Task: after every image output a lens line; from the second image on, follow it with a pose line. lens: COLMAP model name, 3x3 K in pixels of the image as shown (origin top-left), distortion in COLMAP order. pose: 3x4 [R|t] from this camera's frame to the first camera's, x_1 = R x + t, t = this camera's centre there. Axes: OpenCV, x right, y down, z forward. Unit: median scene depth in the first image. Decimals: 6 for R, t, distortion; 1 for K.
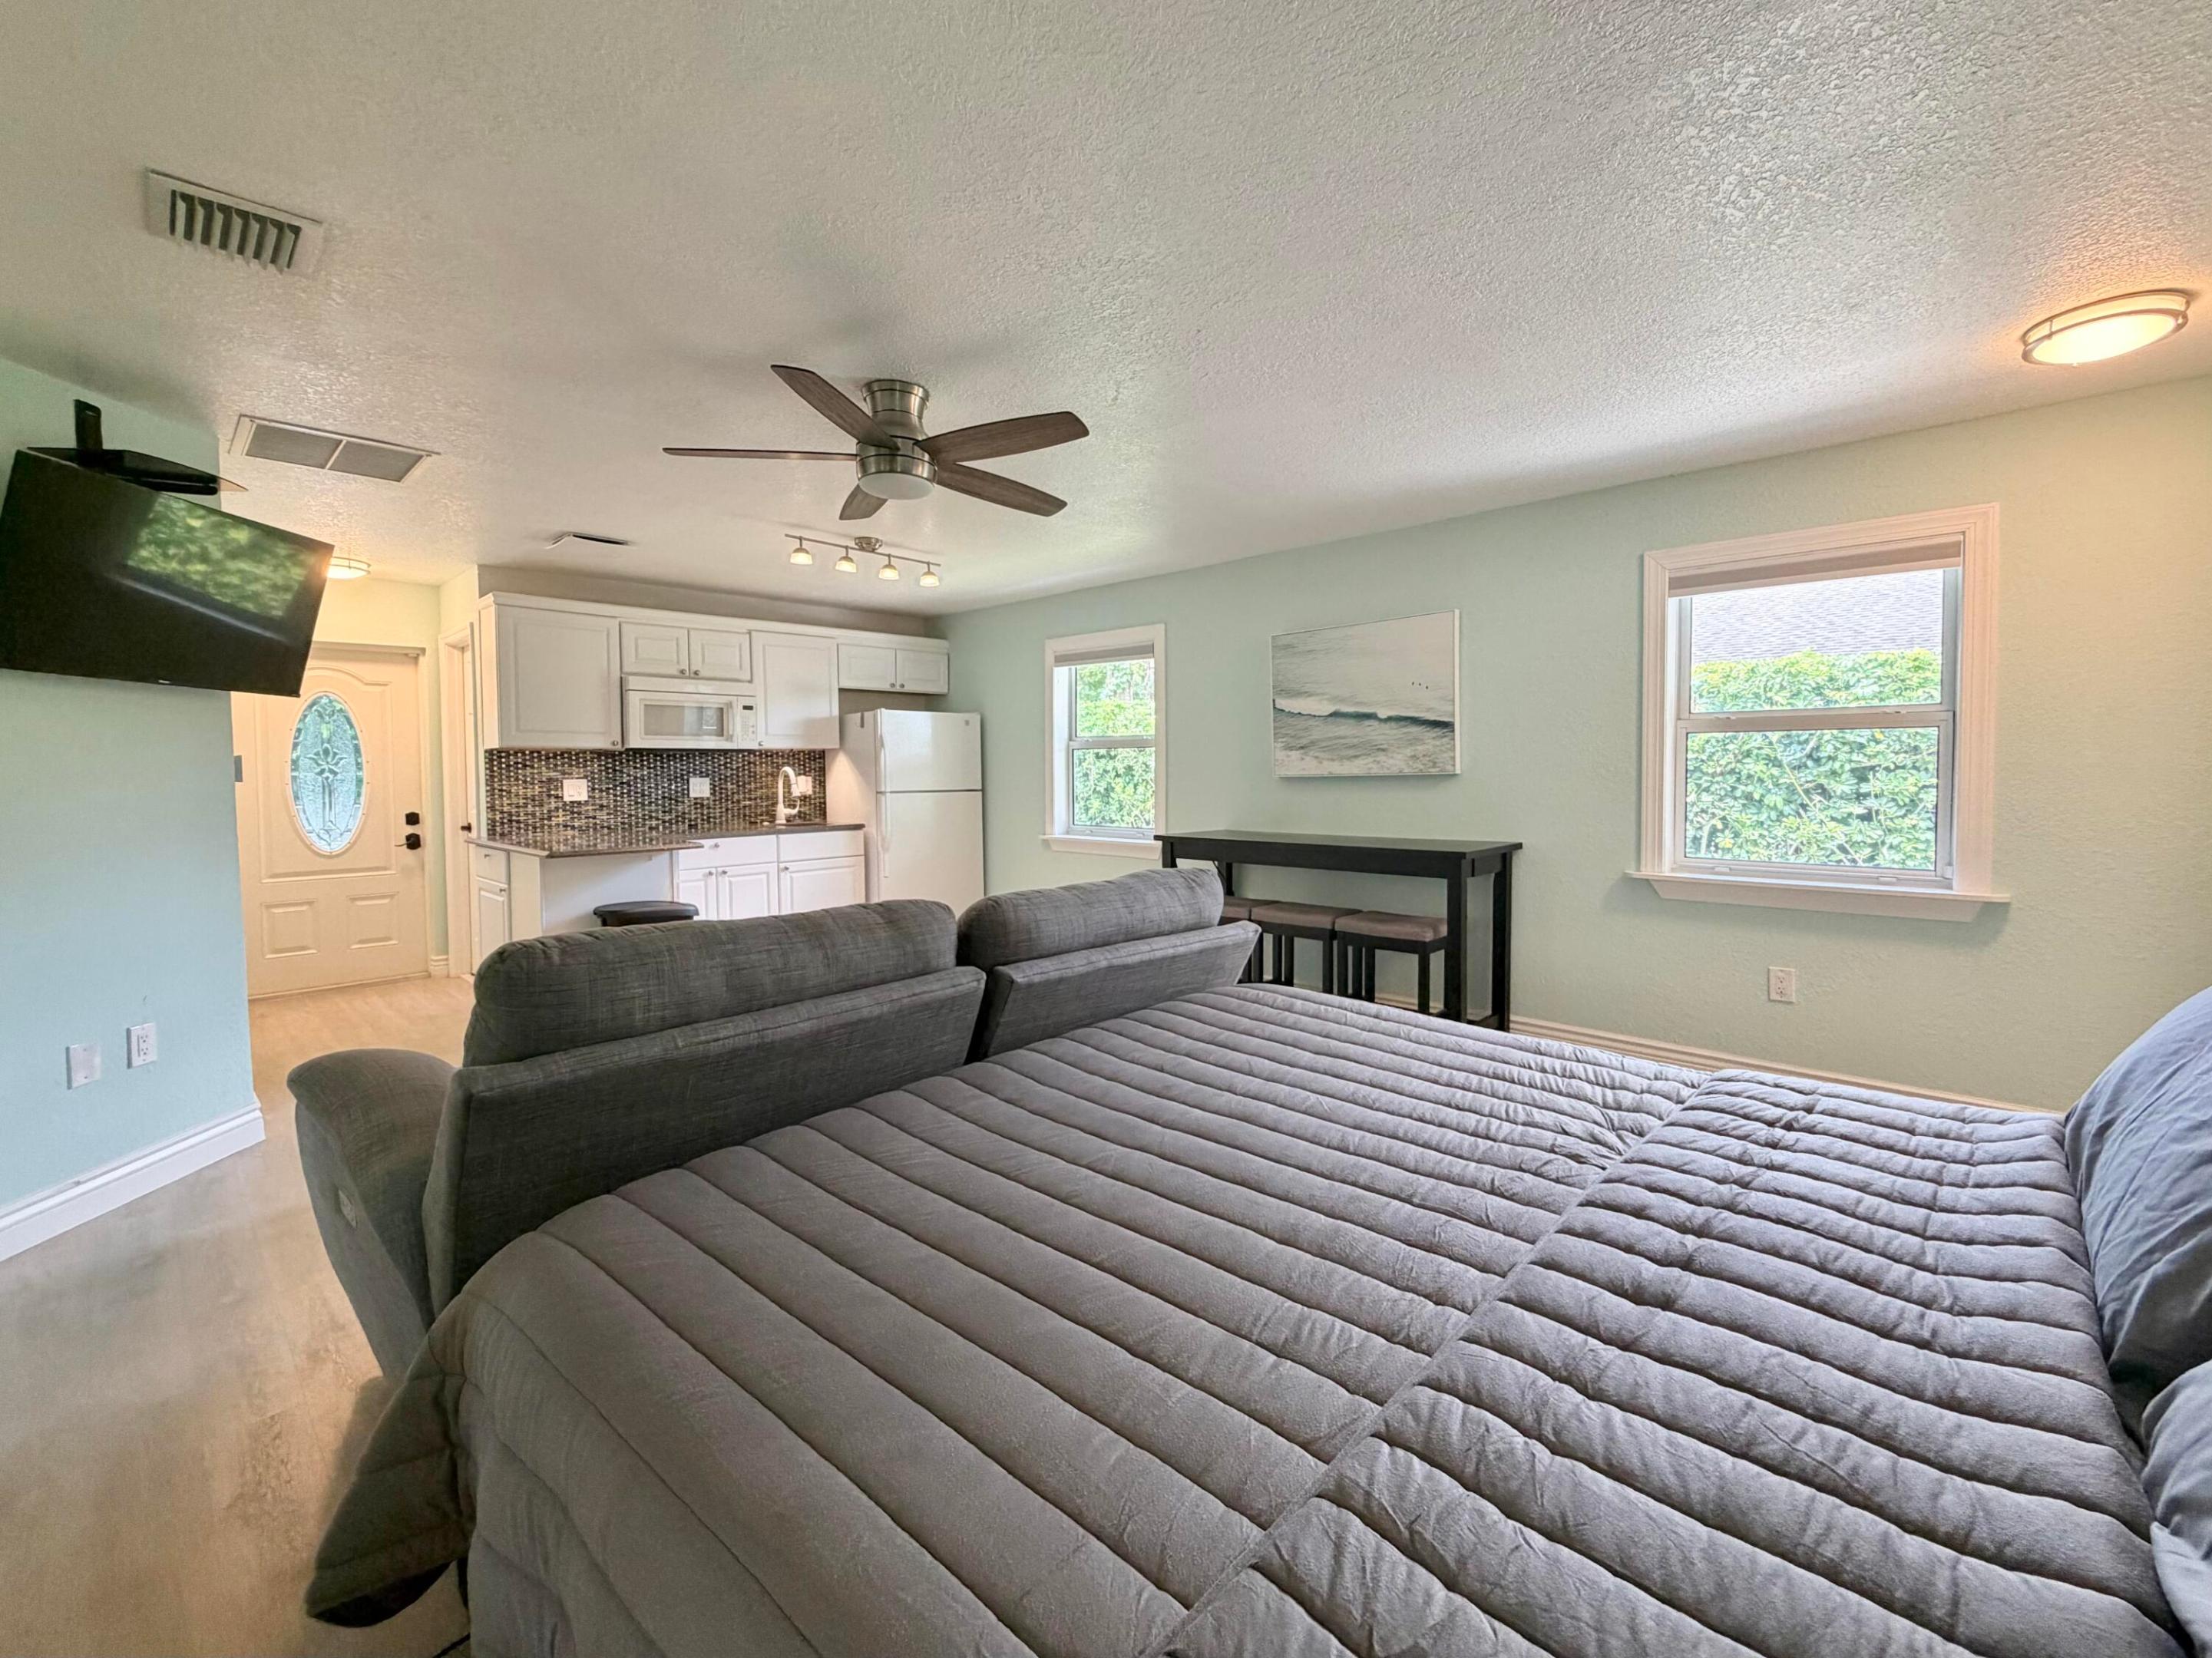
lens RADIAL K [[926.6, 0, 1131.2], [0, 926.6, 800.3], [0, 0, 1]] dist [0.001787, 0.000359]
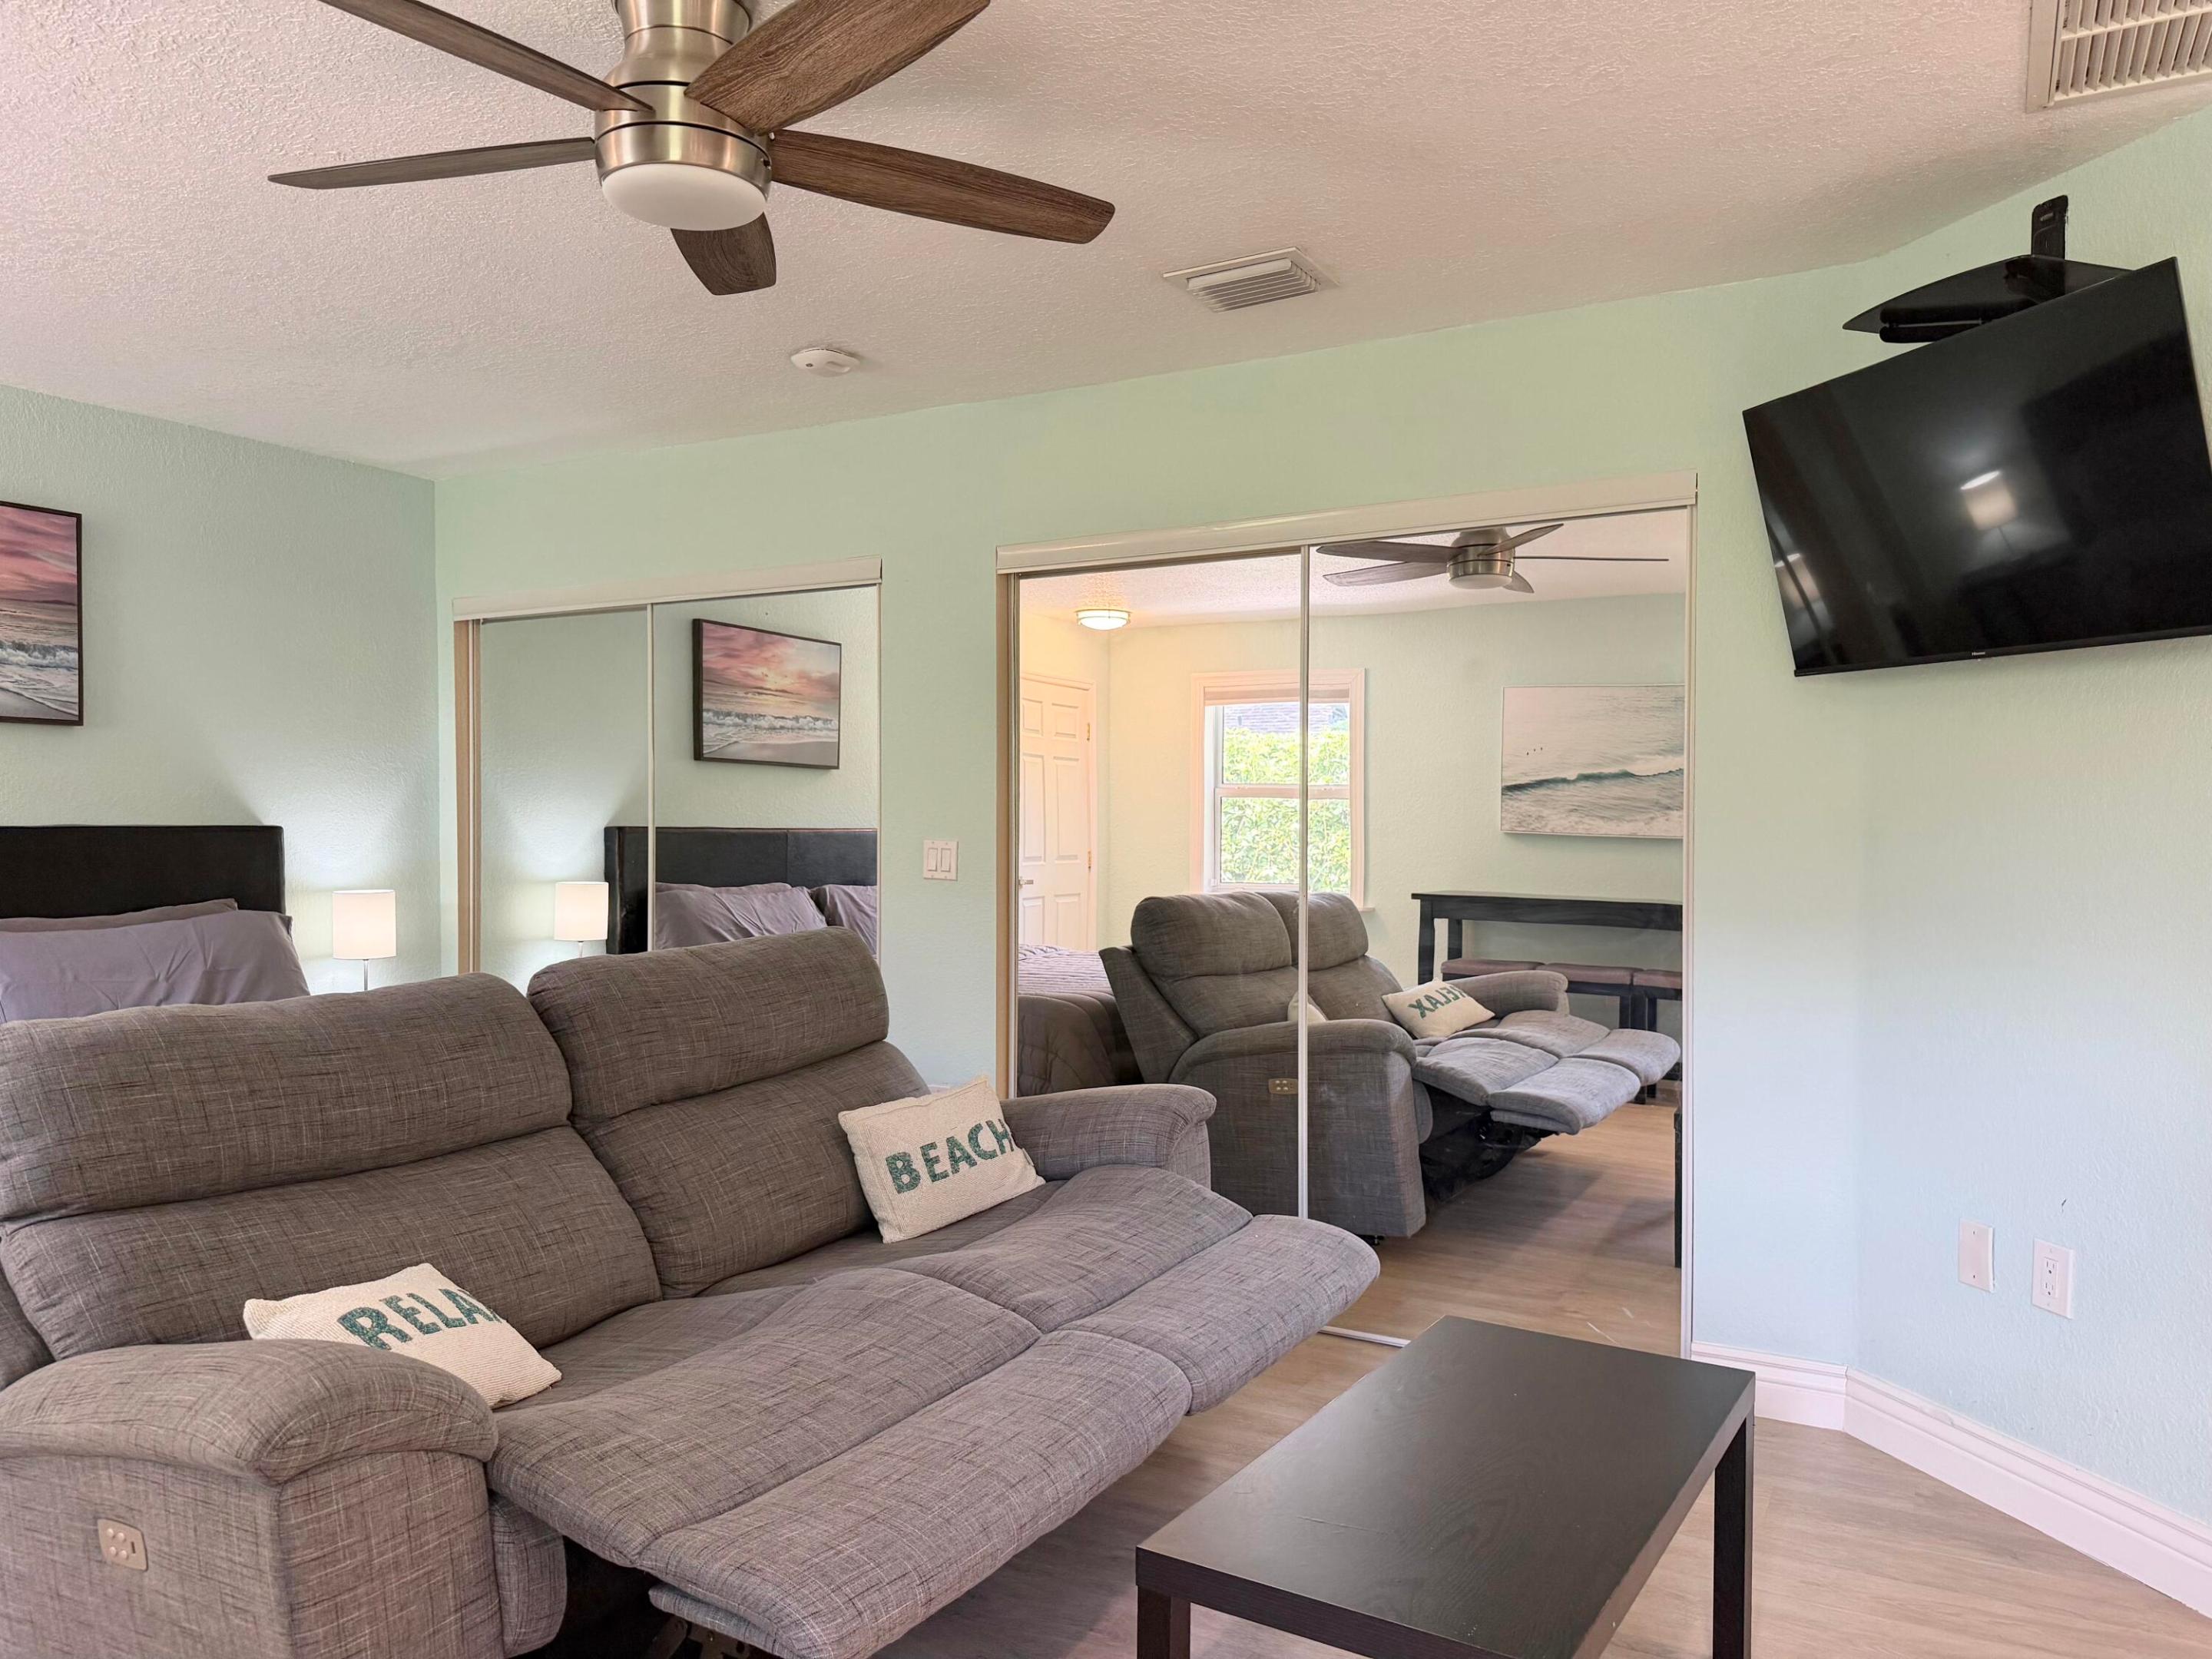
lens RADIAL K [[1563.0, 0, 1093.8], [0, 1563.0, 824.5], [0, 0, 1]] dist [0.021092, -0.001830]
pose [[-0.971734, 0.007338, -0.235964, -0.132527], [-0.004293, 0.998802, 0.048740, -0.034047], [0.236039, 0.048375, -0.970539, 0.945253]]
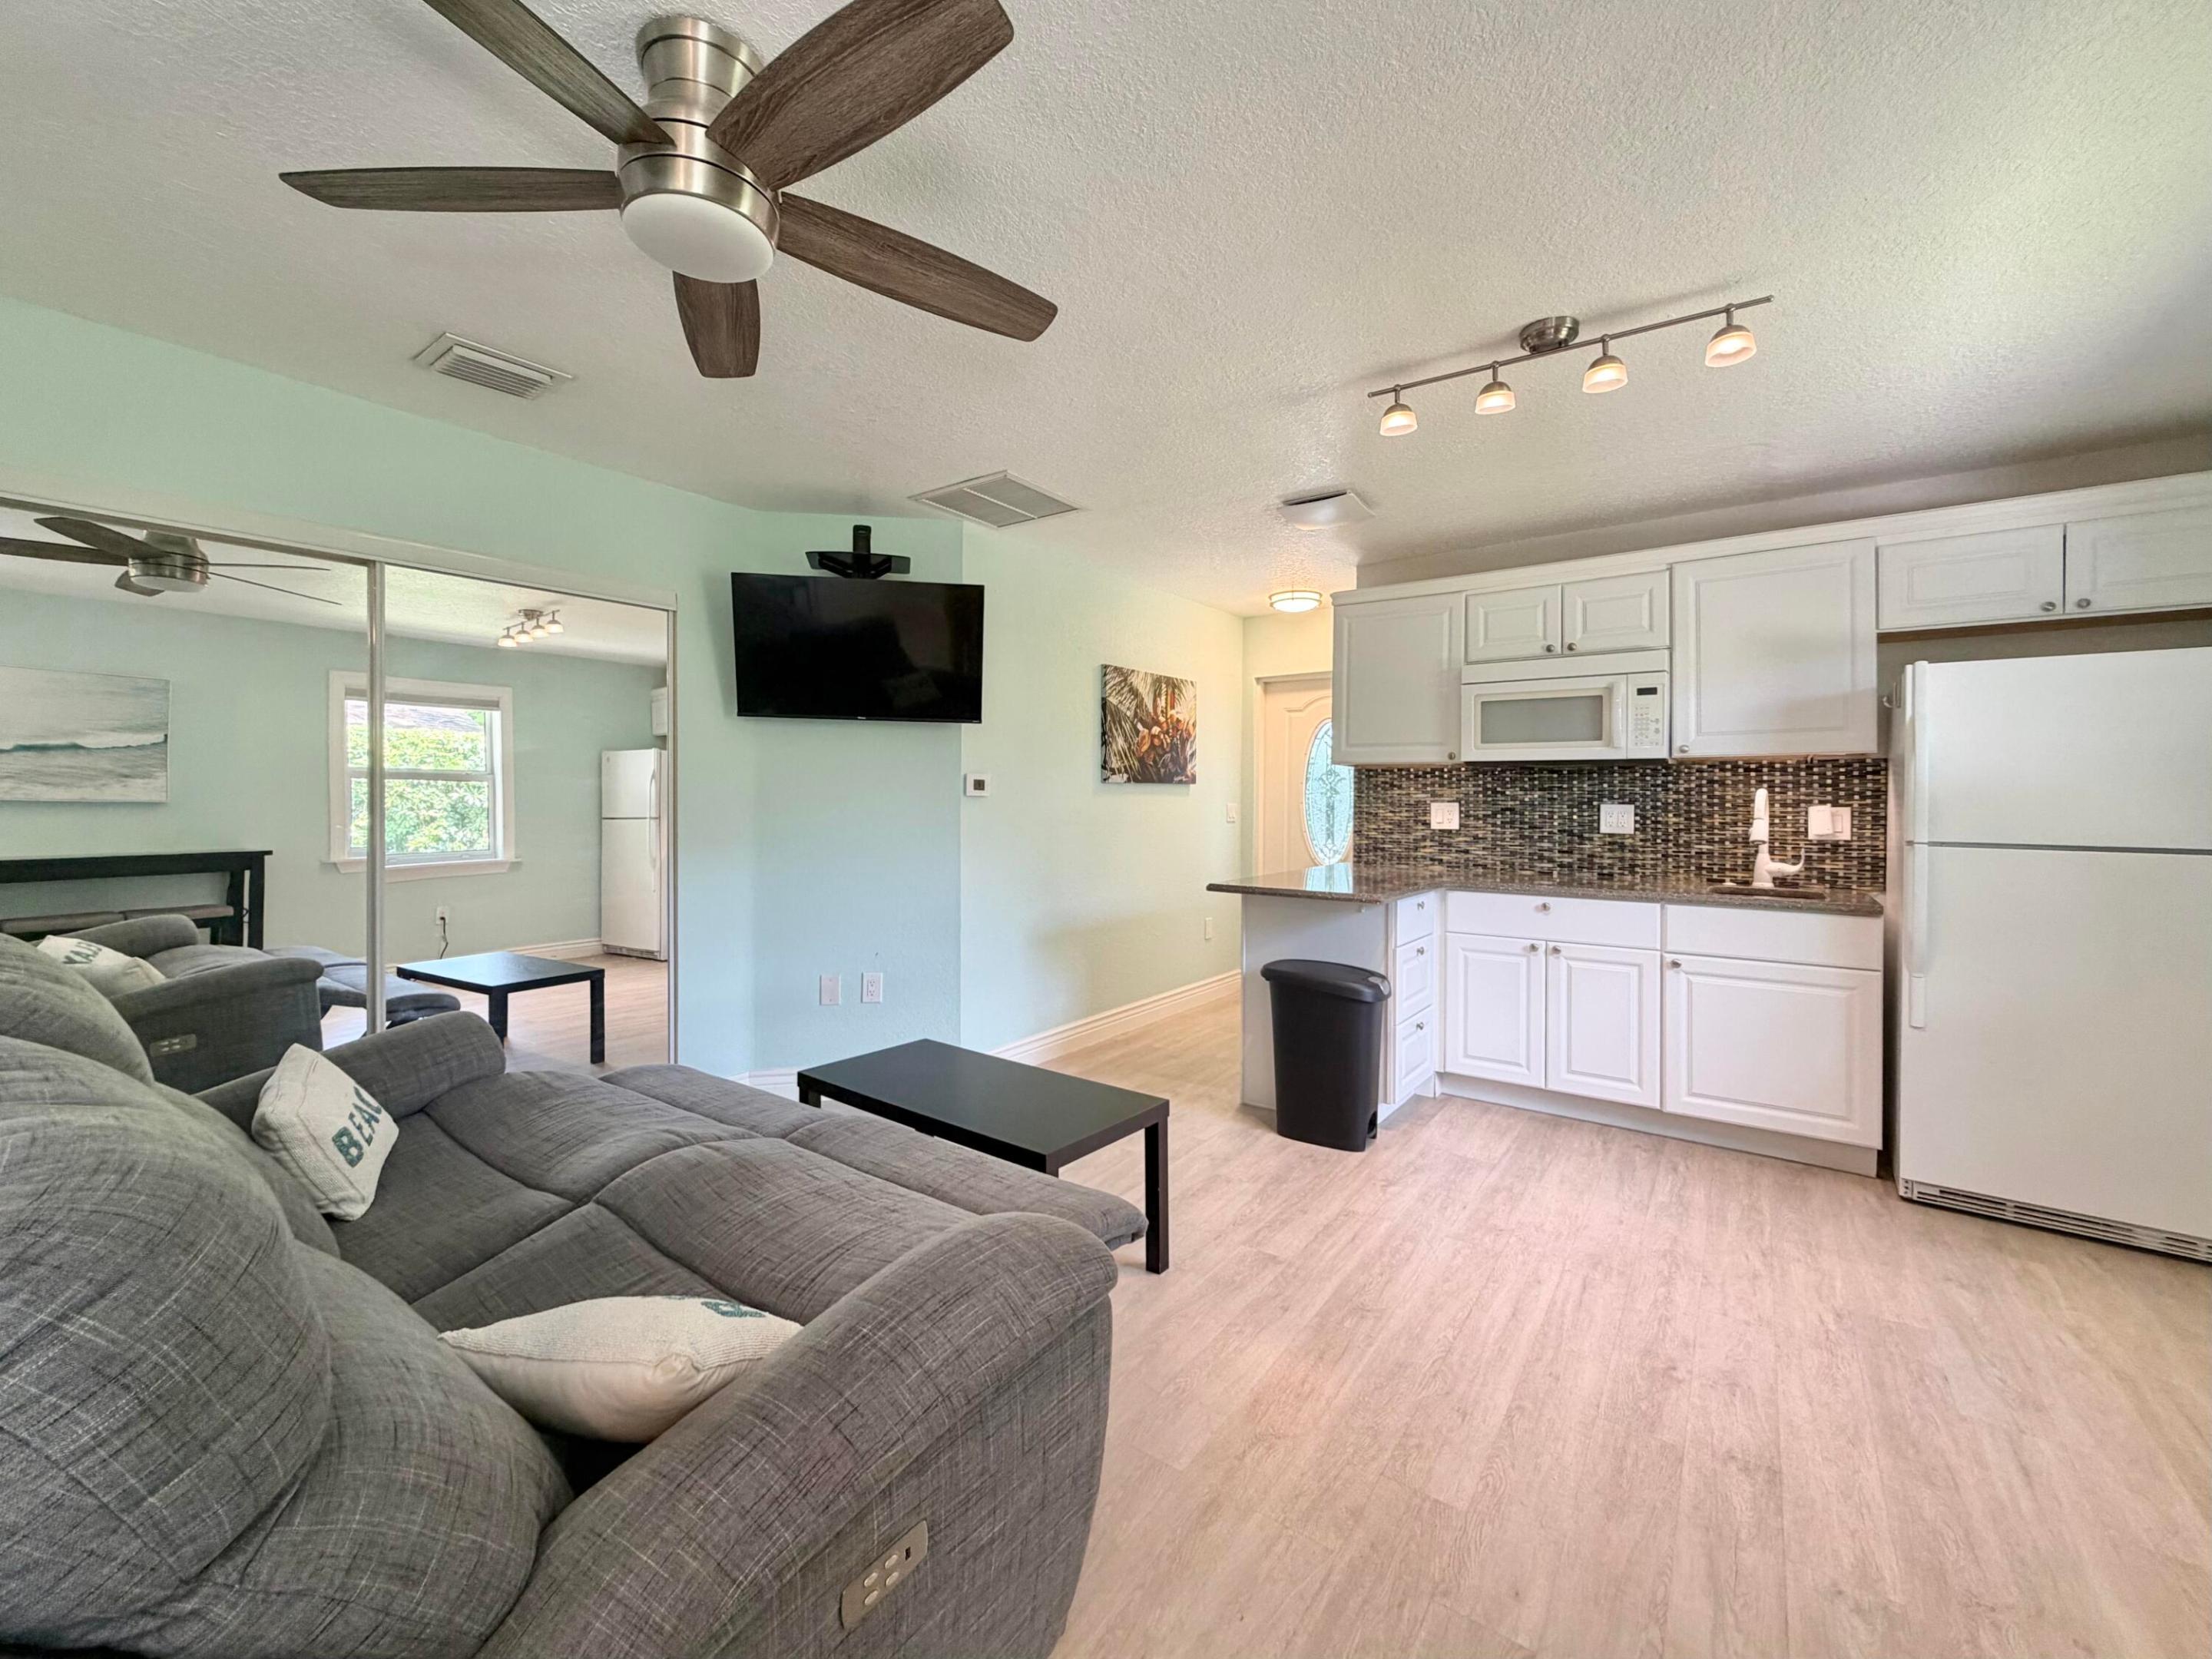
lens RADIAL K [[912.6, 0, 1100.9], [0, 912.6, 798.6], [0, 0, 1]] dist [0.002054, 0.000023]
pose [[0.121239, 0.010386, -0.992569, 0.152542], [-0.043814, 0.999027, 0.005101, -0.017167], [0.991656, 0.042869, 0.121576, 0.607807]]
